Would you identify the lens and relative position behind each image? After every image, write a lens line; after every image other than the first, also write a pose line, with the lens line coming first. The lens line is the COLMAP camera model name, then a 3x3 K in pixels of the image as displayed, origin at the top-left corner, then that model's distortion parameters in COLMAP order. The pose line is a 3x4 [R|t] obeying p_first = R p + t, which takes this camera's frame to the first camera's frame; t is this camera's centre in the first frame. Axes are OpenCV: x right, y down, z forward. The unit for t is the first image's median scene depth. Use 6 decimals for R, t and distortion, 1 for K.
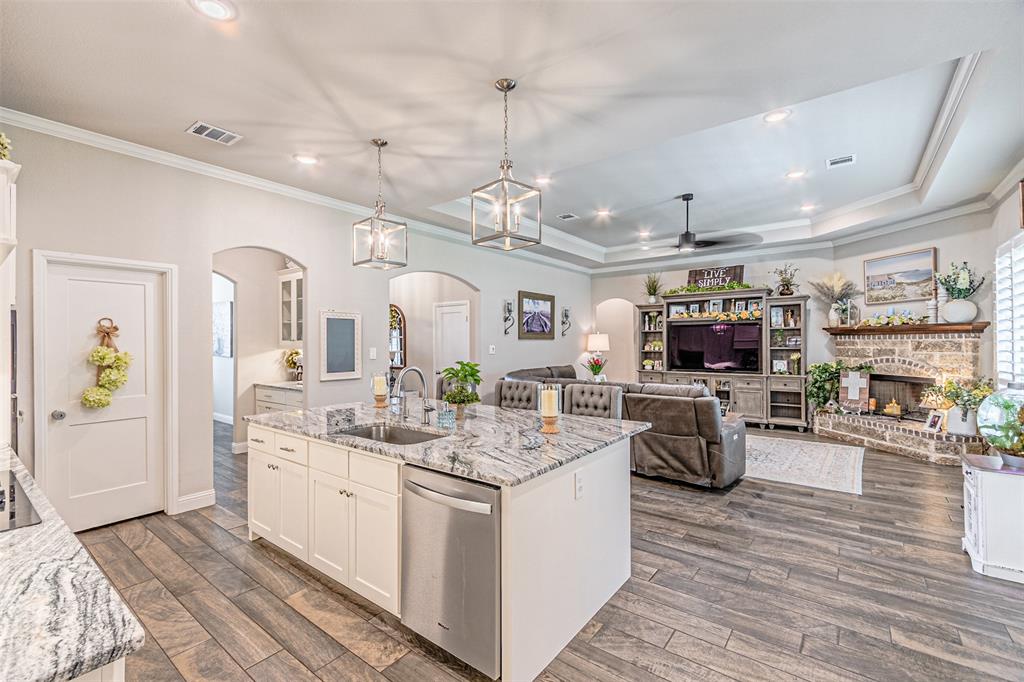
lens RADIAL K [[451.6, 0, 502.8], [0, 451.6, 343.0], [0, 0, 1]] dist [0.003029, 0.000662]
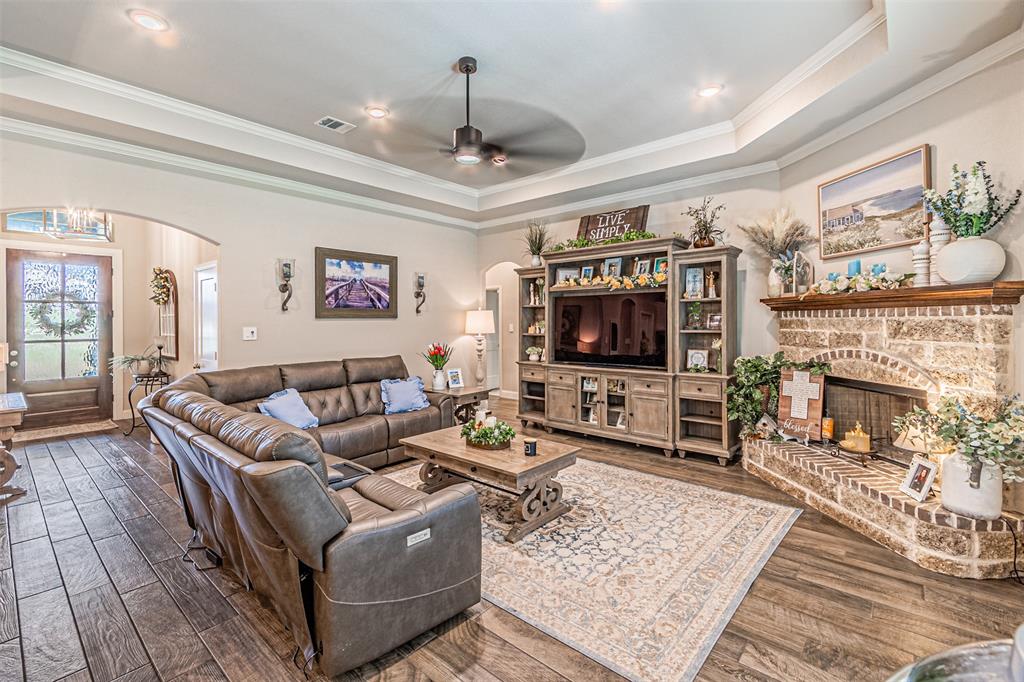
lens RADIAL K [[451.6, 0, 512.7], [0, 451.6, 322.8], [0, 0, 1]] dist [0.003029, 0.000662]
pose [[0.998617, -0.002319, -0.052530, 0.462938], [0.002580, 0.999985, 0.004906, -0.004842], [0.052518, -0.005035, 0.998607, 0.413817]]
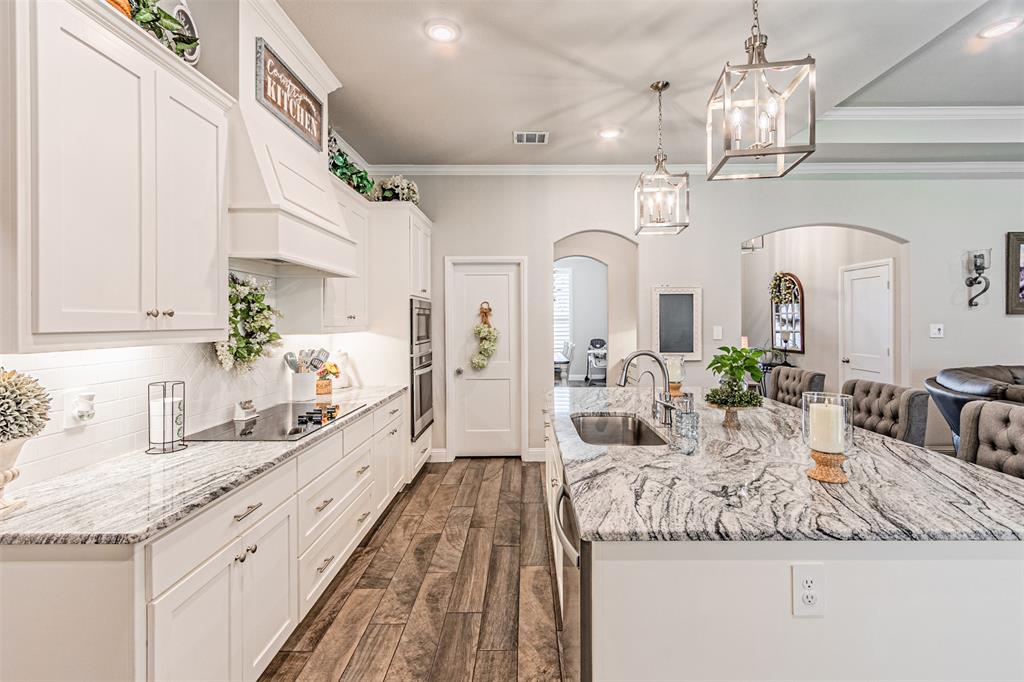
lens RADIAL K [[451.6, 0, 518.0], [0, 451.6, 323.1], [0, 0, 1]] dist [0.003029, 0.000662]
pose [[0.612734, 0.005359, -0.790271, 0.140698], [-0.000283, 0.999978, 0.006562, -0.000636], [0.790289, -0.003797, 0.612722, 0.153301]]
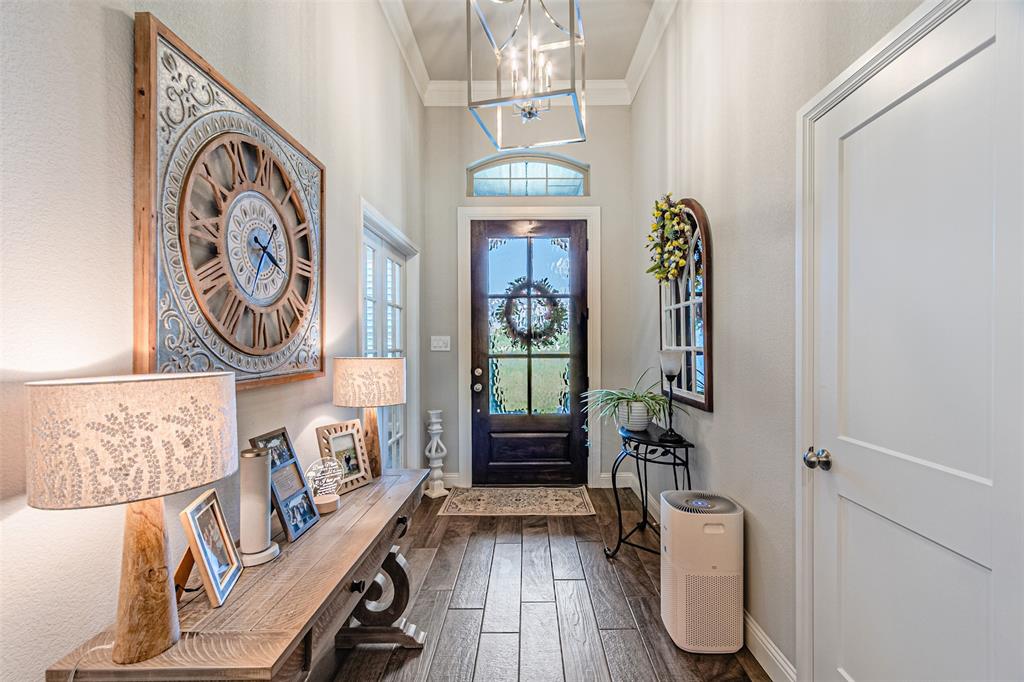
lens RADIAL K [[451.6, 0, 508.4], [0, 451.6, 342.9], [0, 0, 1]] dist [0.003029, 0.000662]
pose [[0.581618, -0.003487, -0.813454, -0.077044], [0.001693, 0.999994, -0.003076, 0.020562], [0.813460, 0.000412, 0.581621, 0.964856]]
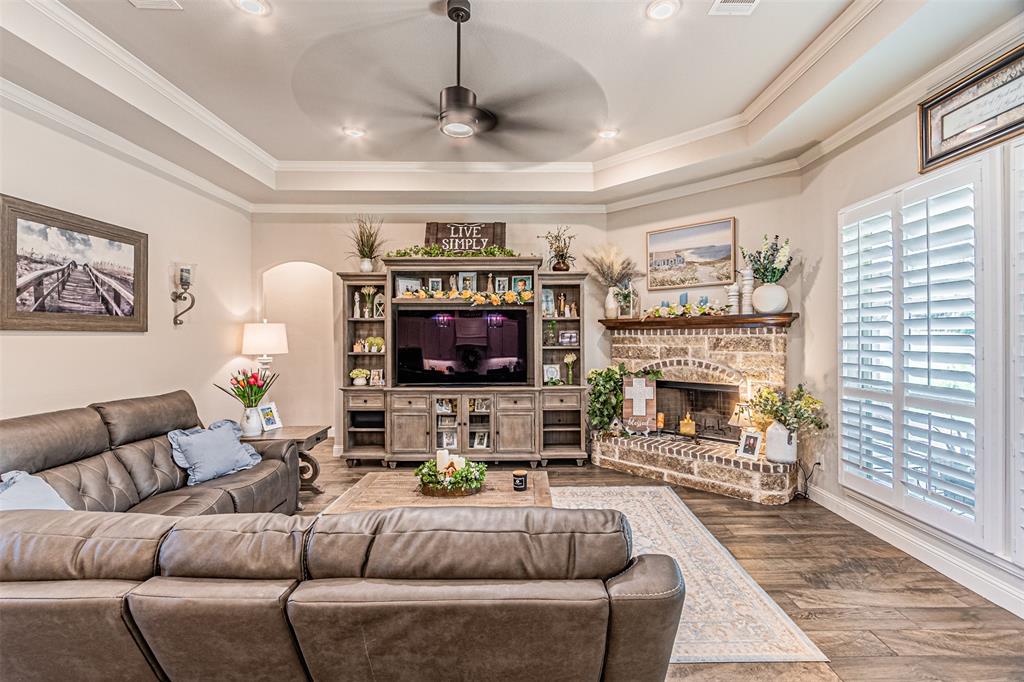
lens RADIAL K [[451.6, 0, 524.3], [0, 451.6, 342.0], [0, 0, 1]] dist [0.003029, 0.000662]
pose [[0.778407, -0.004805, 0.627742, 0.170416], [-0.000228, 0.999968, 0.007936, -0.002383], [-0.627760, -0.006321, 0.778381, 0.580995]]
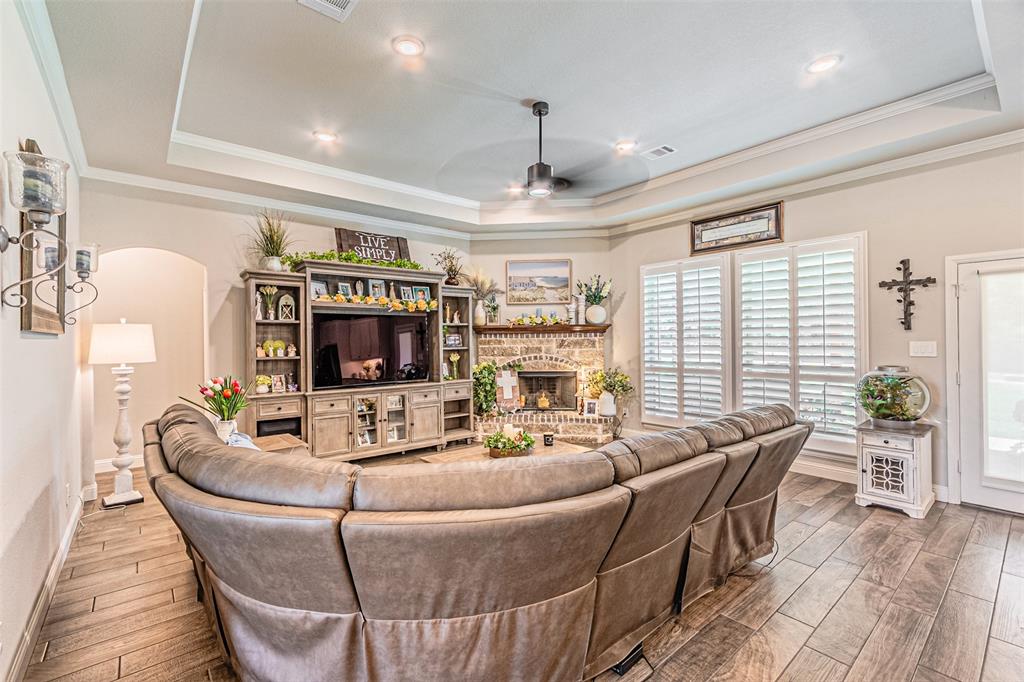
lens RADIAL K [[451.6, 0, 513.8], [0, 451.6, 340.3], [0, 0, 1]] dist [0.003029, 0.000662]
pose [[0.213764, 0.004785, 0.976874, -0.200419], [0.010394, 0.999920, -0.007172, 0.004669], [-0.976830, 0.011687, 0.213697, 0.838803]]
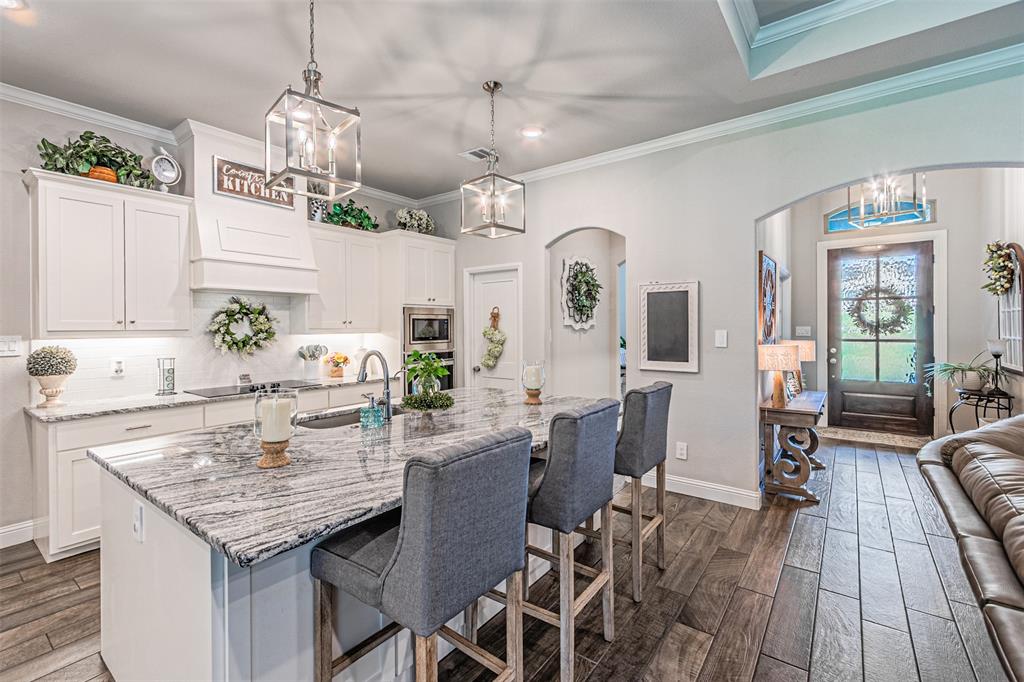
lens RADIAL K [[451.6, 0, 506.2], [0, 451.6, 326.4], [0, 0, 1]] dist [0.003029, 0.000662]
pose [[0.009565, 0.004989, -0.999942, 0.335557], [0.004763, 0.999976, 0.005034, 0.000372], [0.999943, -0.004811, 0.009541, 0.594399]]
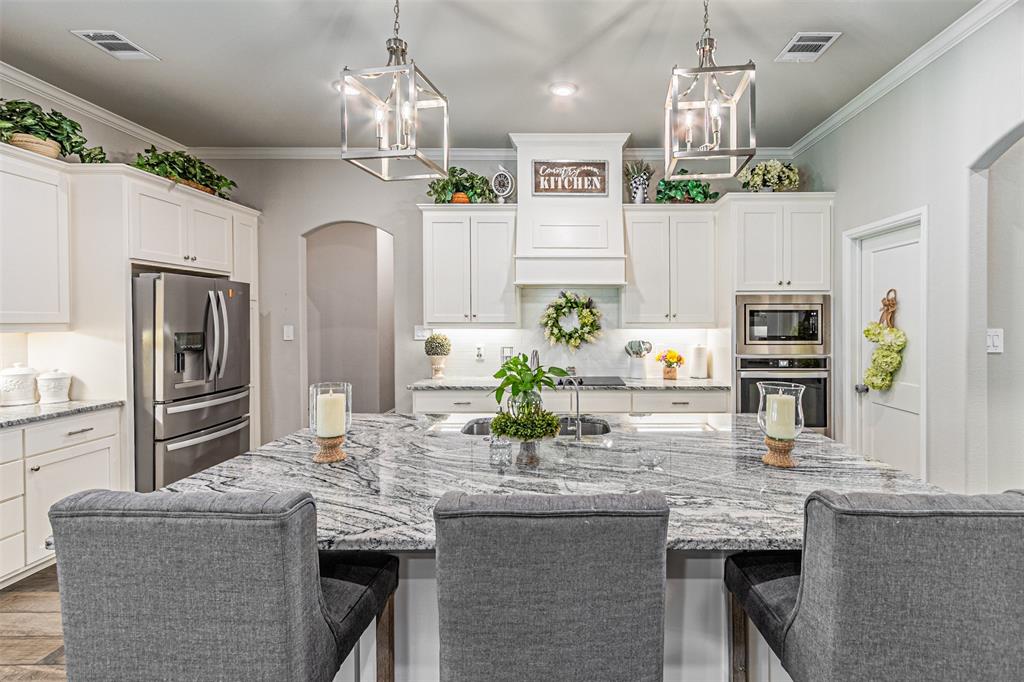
lens RADIAL K [[474.0, 0, 567.3], [0, 474.0, 328.3], [0, 0, 1]] dist [0.010217, -0.002153]
pose [[-0.781827, 0.013150, -0.623357, 0.114844], [0.002386, 0.999833, 0.018098, 0.001636], [0.623491, 0.012662, -0.781728, 0.774579]]
